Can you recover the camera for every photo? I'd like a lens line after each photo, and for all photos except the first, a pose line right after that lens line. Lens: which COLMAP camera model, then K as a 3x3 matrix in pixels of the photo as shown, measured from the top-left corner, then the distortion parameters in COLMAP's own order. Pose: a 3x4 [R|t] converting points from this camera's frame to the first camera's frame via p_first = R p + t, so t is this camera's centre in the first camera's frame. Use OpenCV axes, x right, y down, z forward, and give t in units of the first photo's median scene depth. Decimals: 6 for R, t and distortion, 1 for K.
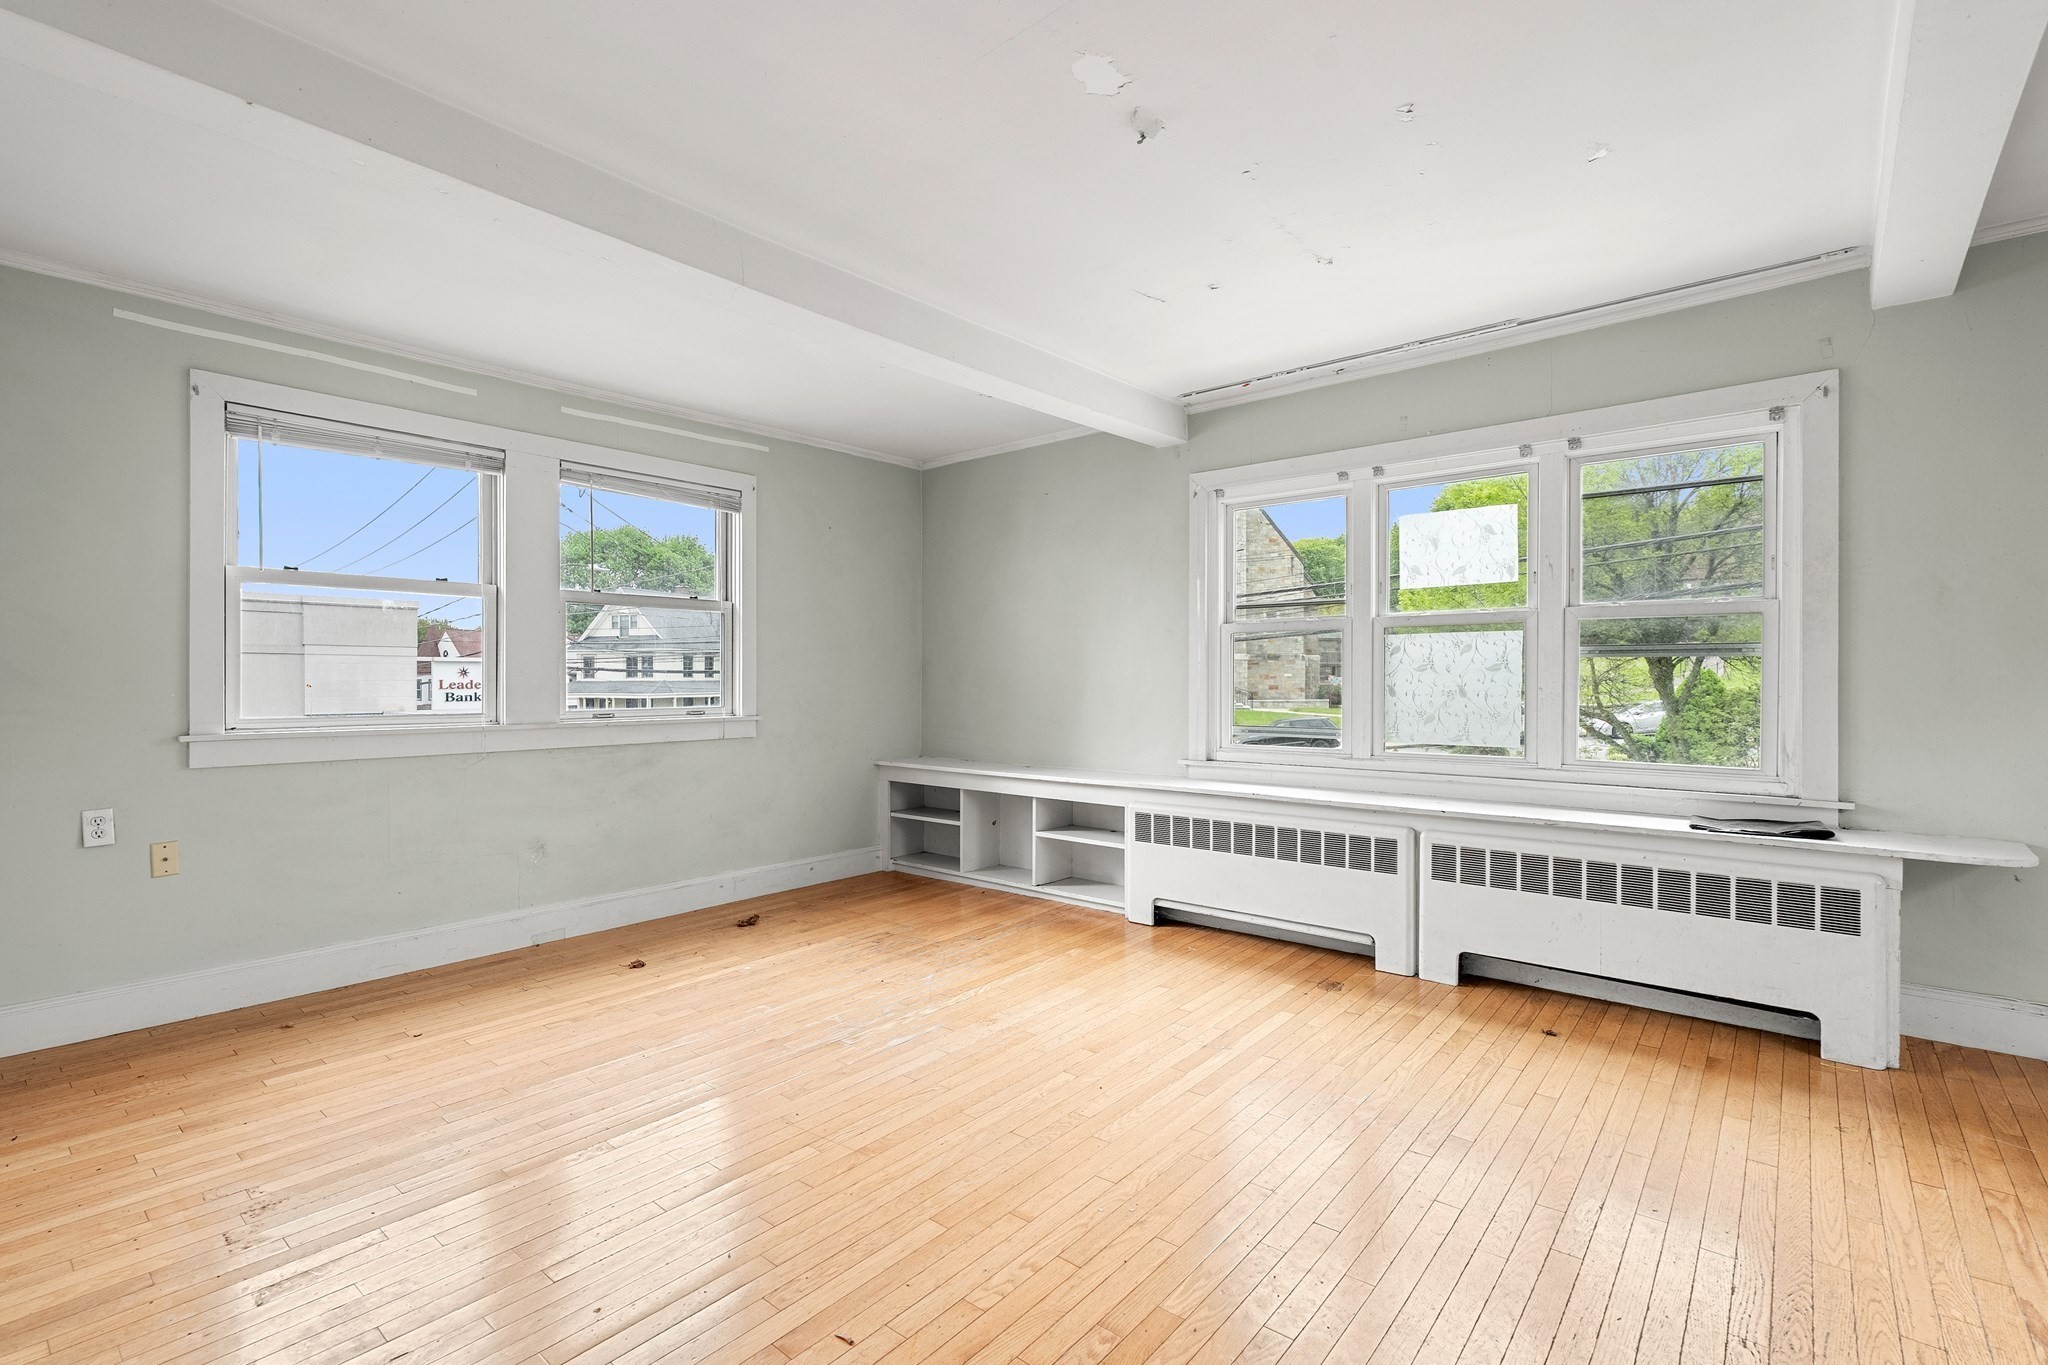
lens RADIAL K [[936.9, 0, 1023.5], [0, 936.9, 682.0], [0, 0, 1]] dist [-0.004157, 0.000690]
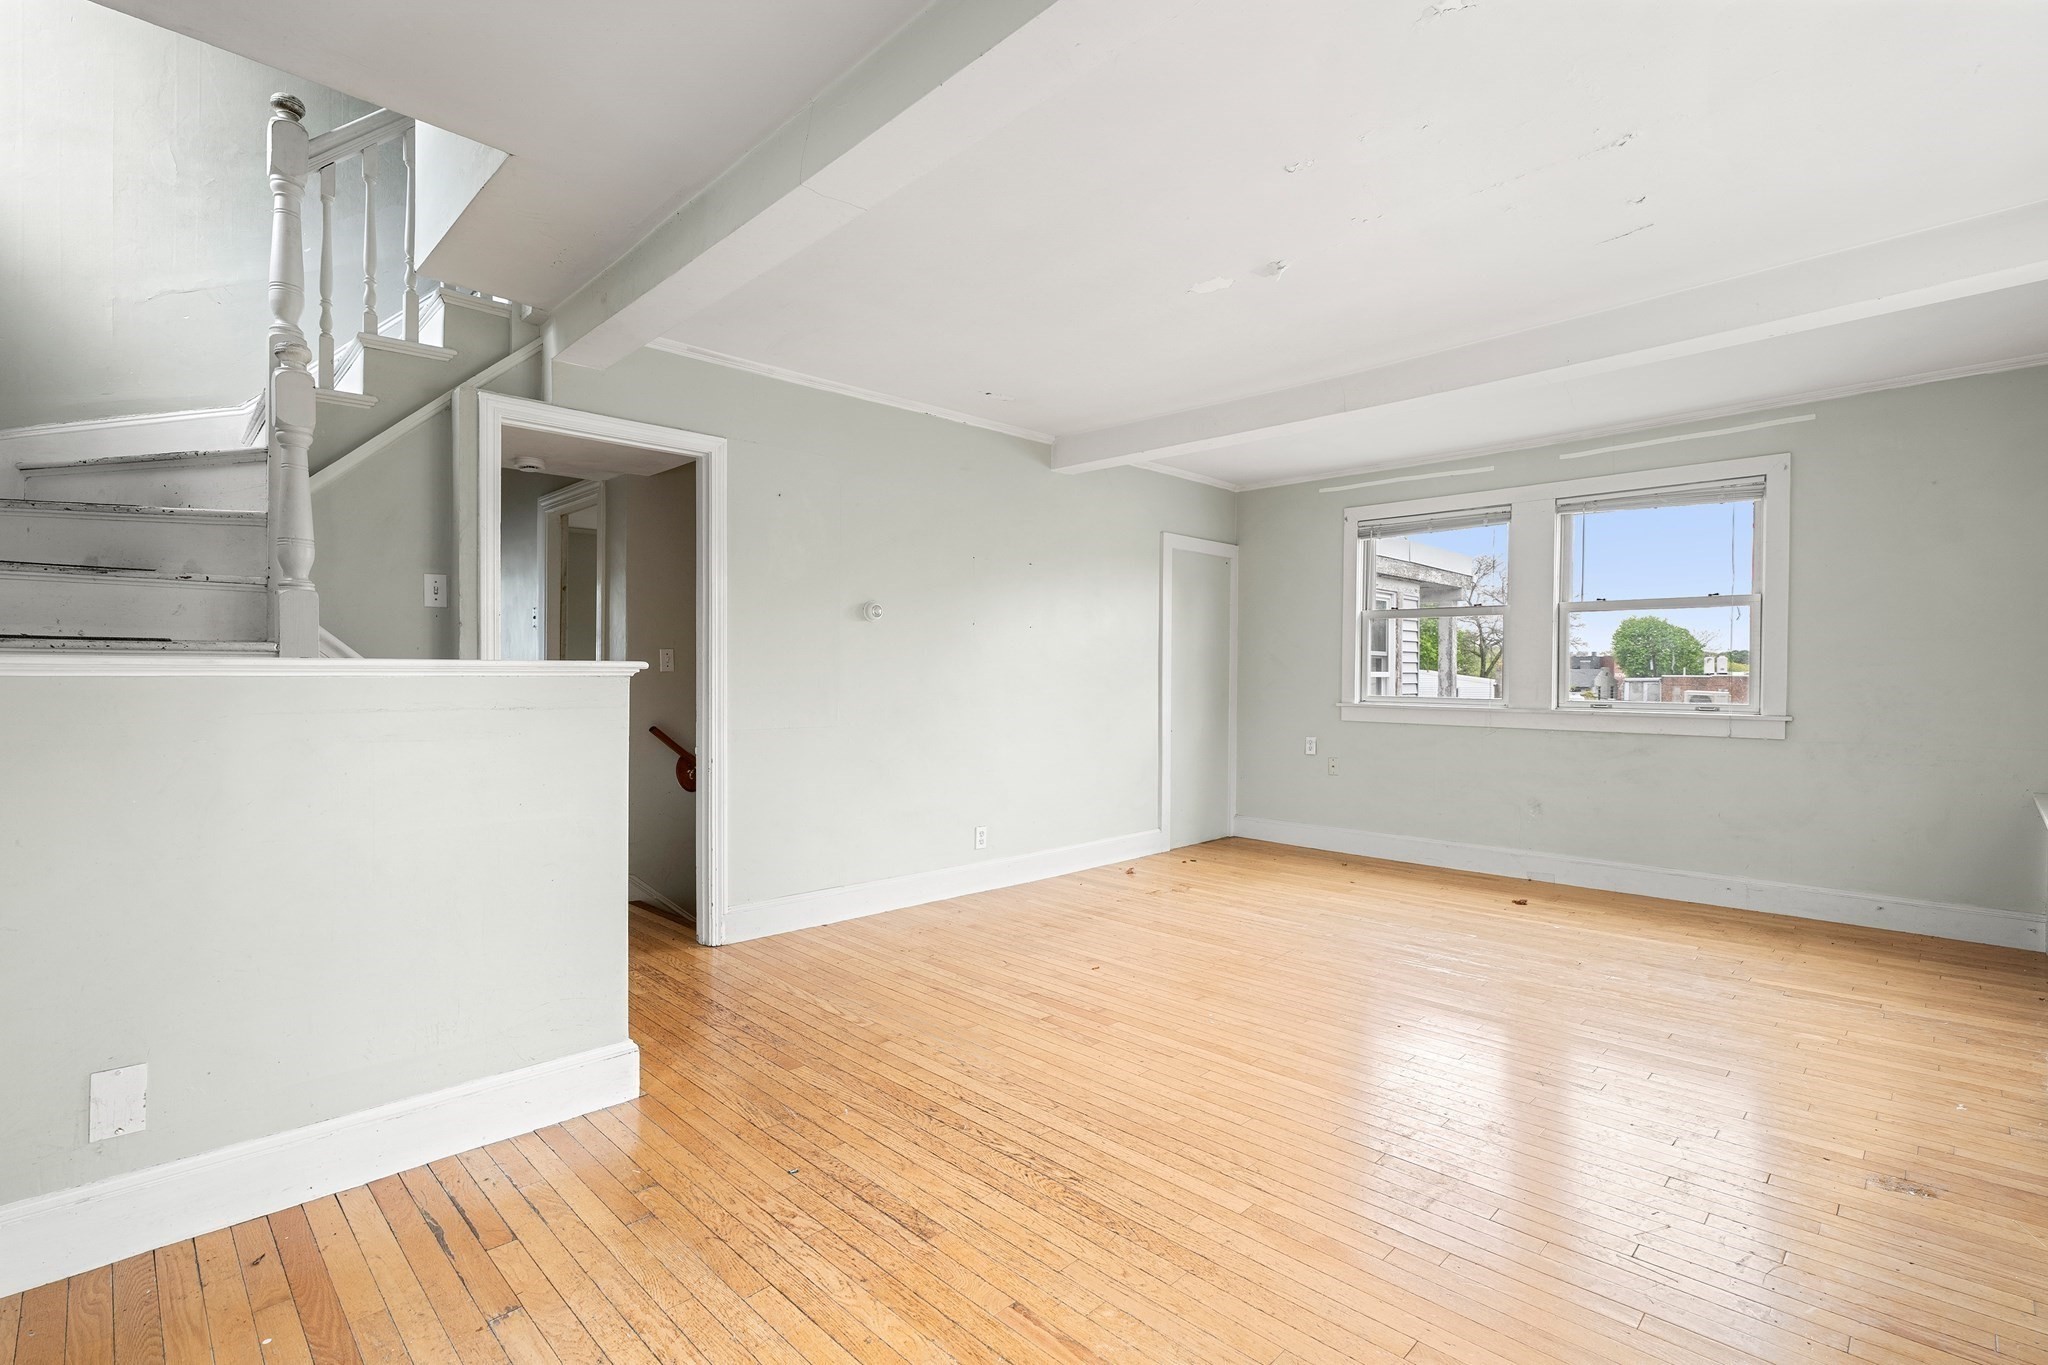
lens RADIAL K [[936.9, 0, 1024.5], [0, 936.9, 682.7], [0, 0, 1]] dist [-0.004157, 0.000690]
pose [[-0.086833, 0.012177, -0.996148, 0.951874], [-0.008817, 0.999877, 0.012991, -0.002852], [0.996184, 0.009911, -0.086715, 0.473545]]
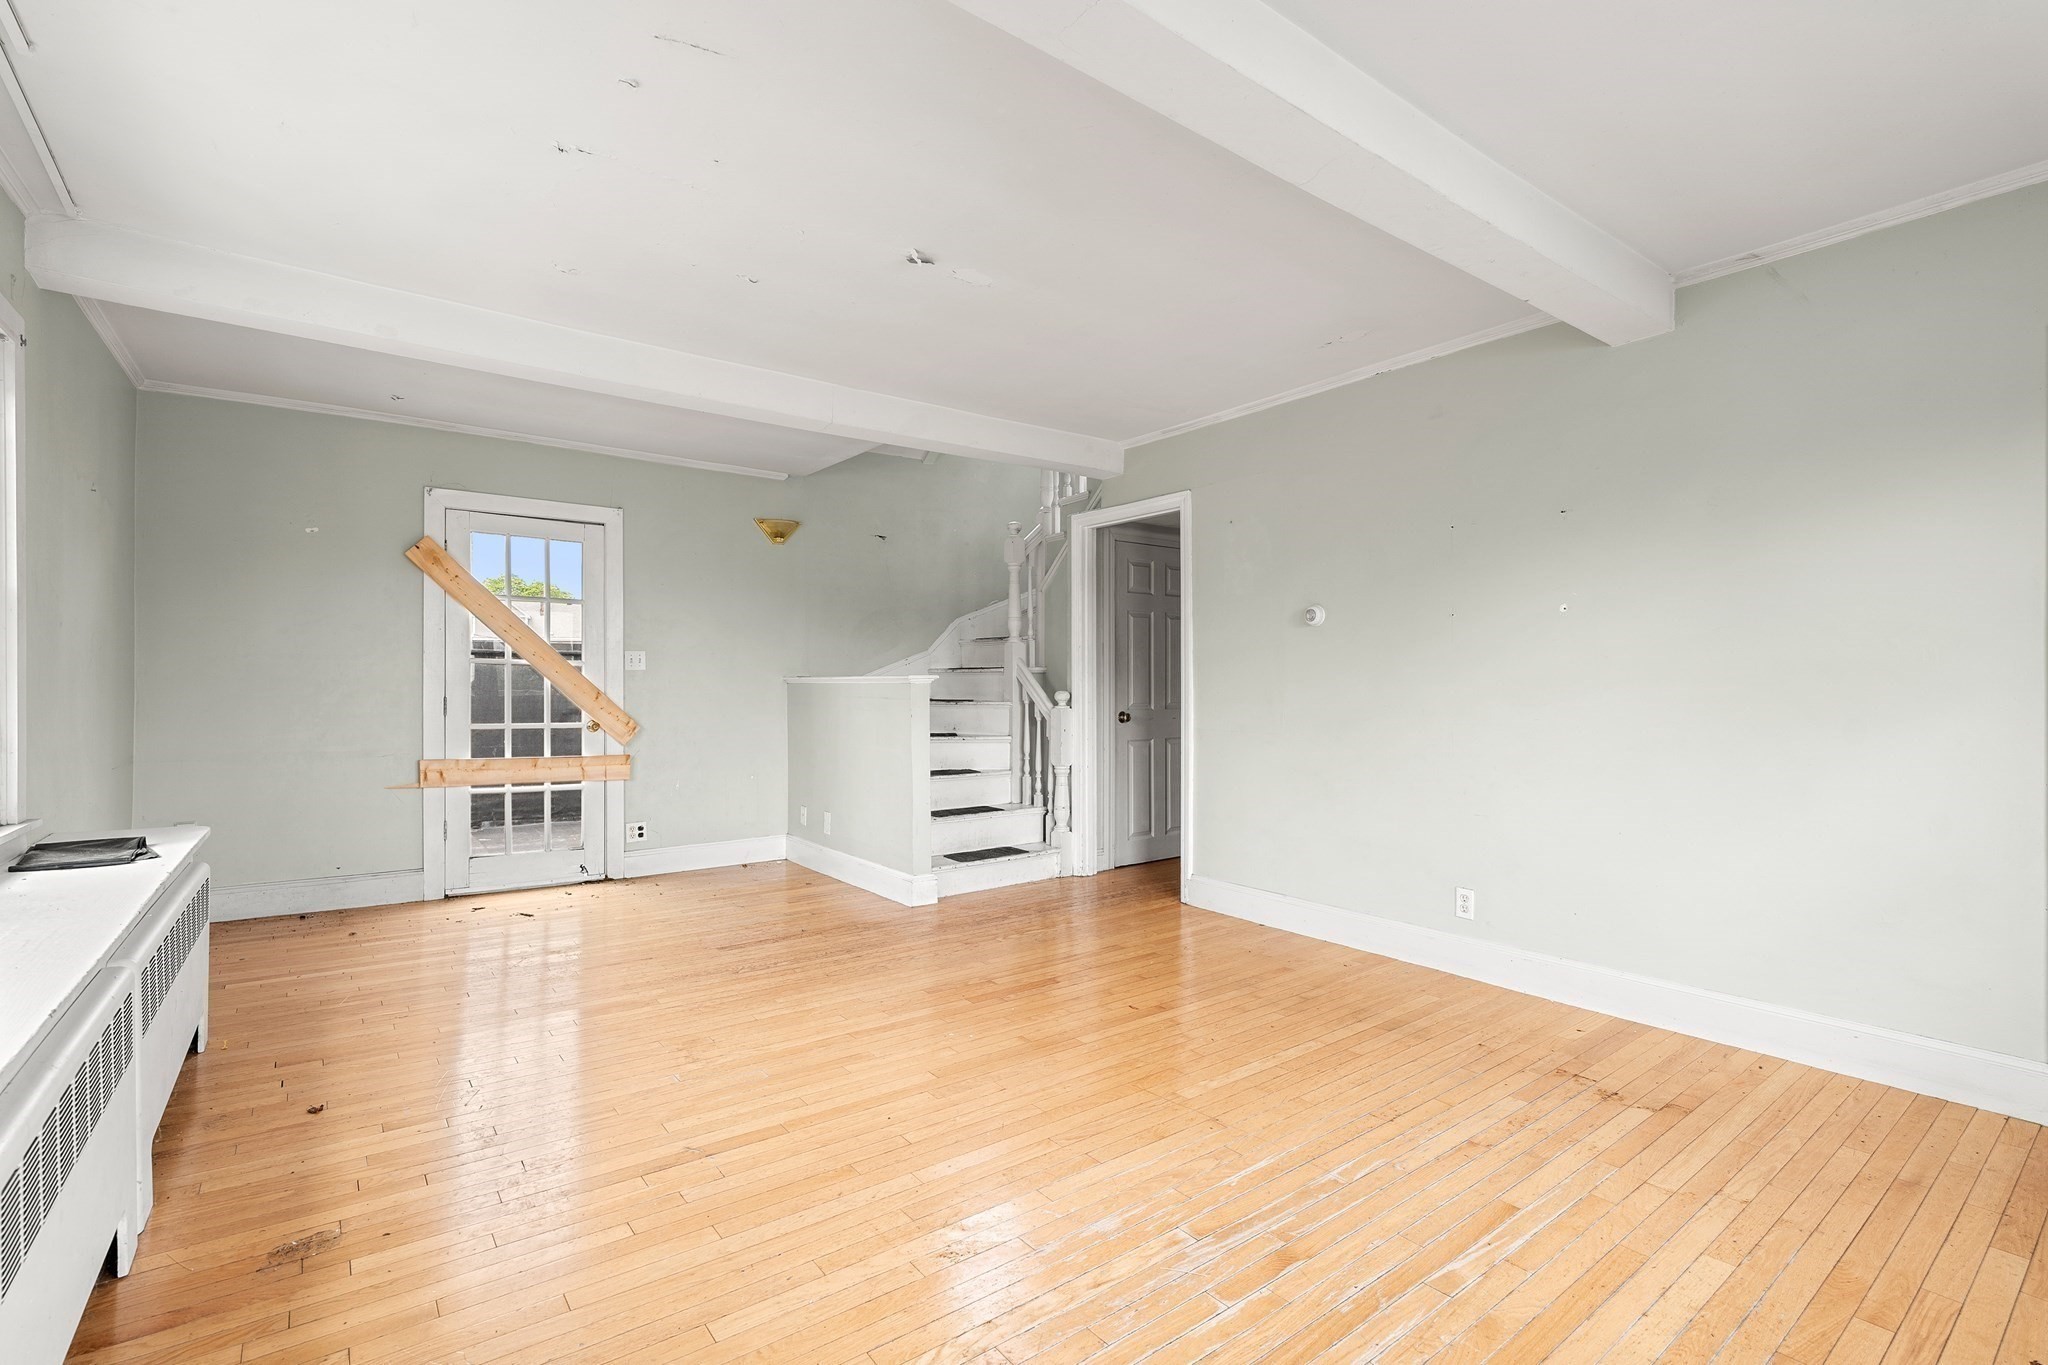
lens RADIAL K [[936.9, 0, 1025.3], [0, 936.9, 681.9], [0, 0, 1]] dist [-0.004157, 0.000690]
pose [[-0.976039, 0.002014, 0.217588, -0.187614], [0.002440, 0.999996, 0.001692, 0.000626], [-0.217583, 0.002183, -0.976039, 1.399958]]
